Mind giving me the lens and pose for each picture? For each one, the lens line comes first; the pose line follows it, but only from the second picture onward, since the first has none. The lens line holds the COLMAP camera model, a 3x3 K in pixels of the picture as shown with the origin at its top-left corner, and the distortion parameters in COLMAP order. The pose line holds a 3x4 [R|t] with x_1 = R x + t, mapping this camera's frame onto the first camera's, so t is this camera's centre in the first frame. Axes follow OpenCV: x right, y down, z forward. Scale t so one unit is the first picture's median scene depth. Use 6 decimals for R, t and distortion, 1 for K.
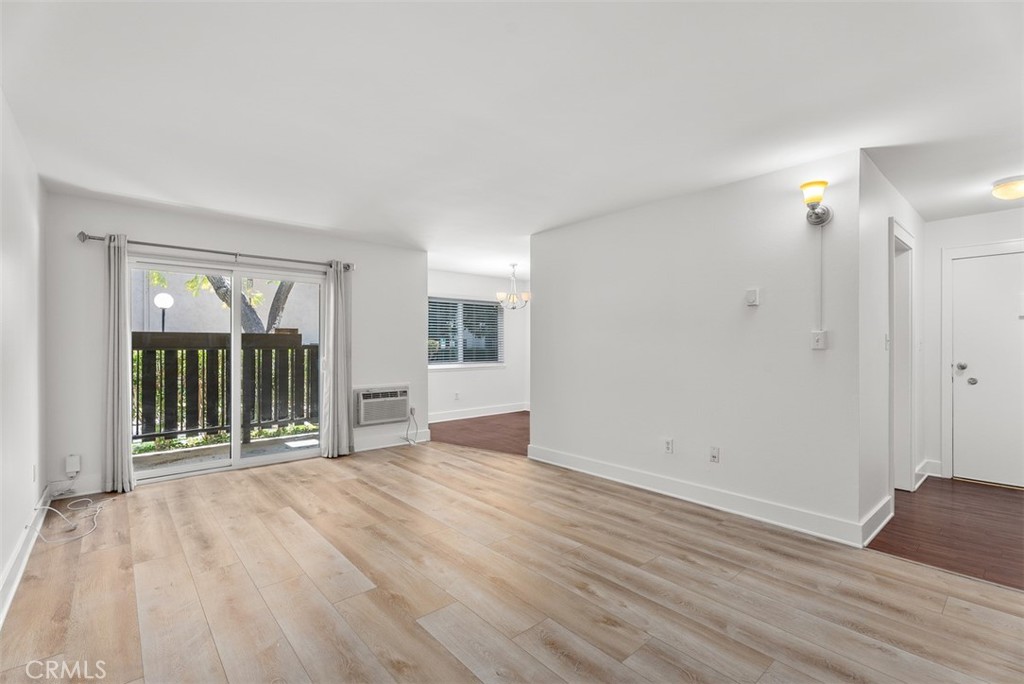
lens RADIAL K [[458.7, 0, 510.6], [0, 458.7, 351.0], [0, 0, 1]] dist [0.003469, 0.000677]
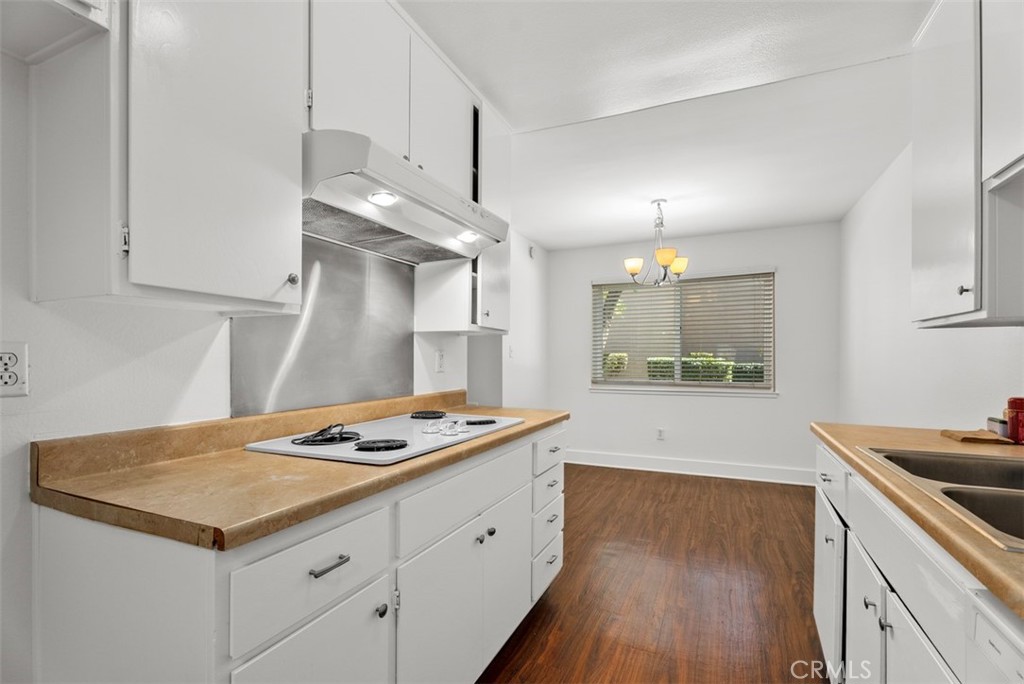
lens RADIAL K [[460.2, 0, 515.5], [0, 460.2, 363.6], [0, 0, 1]] dist [0.002576, 0.000196]
pose [[0.418296, 0.011068, -0.908243, 0.816804], [-0.011892, 0.999907, 0.006708, -0.003523], [0.908233, 0.007995, 0.418389, 1.198831]]
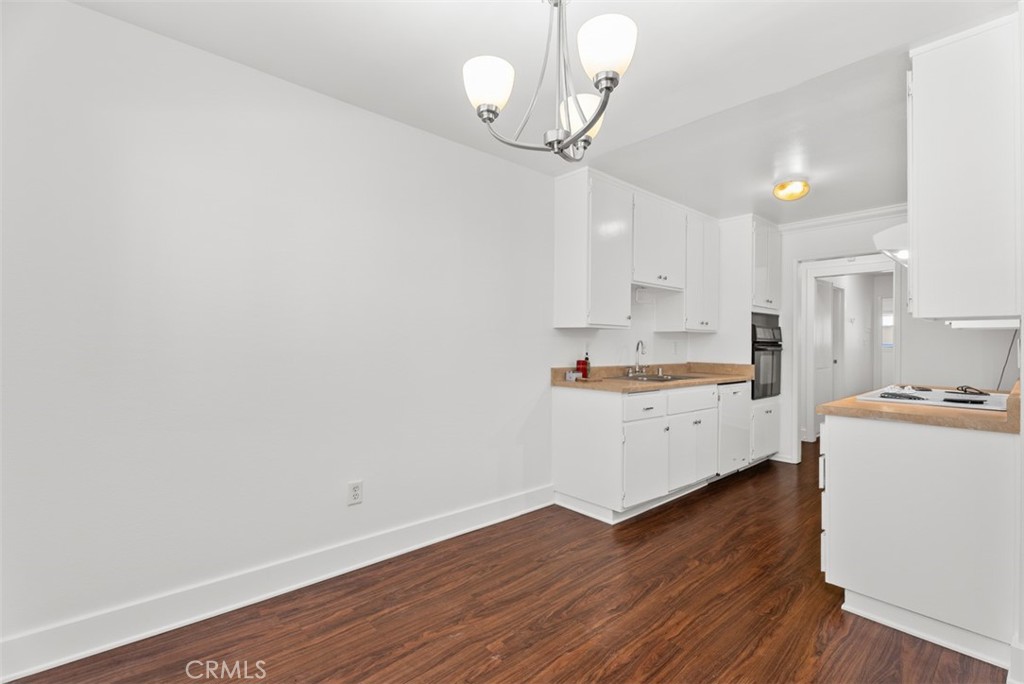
lens RADIAL K [[455.6, 0, 516.6], [0, 455.6, 337.9], [0, 0, 1]] dist [0.001124, -0.000020]
pose [[-0.007631, 0.008661, 0.999933, -0.368086], [0.000757, 0.999962, -0.008655, -0.014967], [-0.999971, 0.000691, -0.007637, 1.956945]]
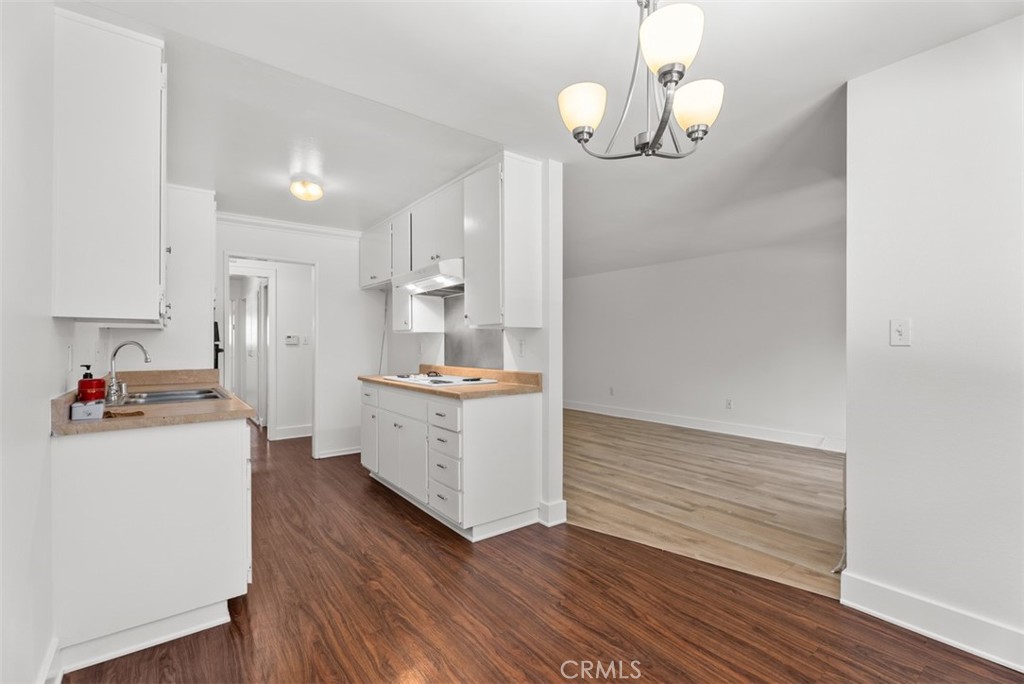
lens RADIAL K [[451.4, 0, 512.0], [0, 451.4, 342.0], [0, 0, 1]] dist [0.002017, 0.000254]
pose [[-0.997858, 0.001697, 0.065397, 0.101417], [0.002172, 0.999972, 0.007198, -0.020969], [-0.065383, 0.007324, -0.997833, 2.303151]]
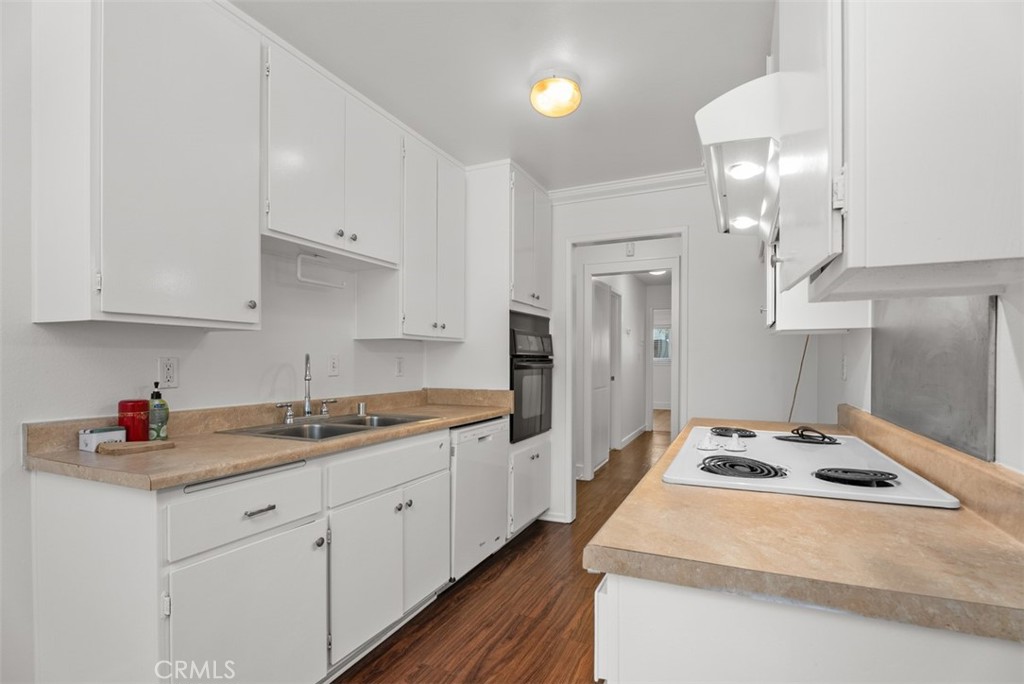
lens RADIAL K [[491.4, 0, 515.5], [0, 491.4, 365.1], [0, 0, 1]] dist [-0.008233, -0.000326]
pose [[-0.414195, -0.010754, 0.910125, 0.055722], [0.009129, 0.999831, 0.015969, -0.011839], [-0.910143, 0.014923, -0.414026, 1.667721]]
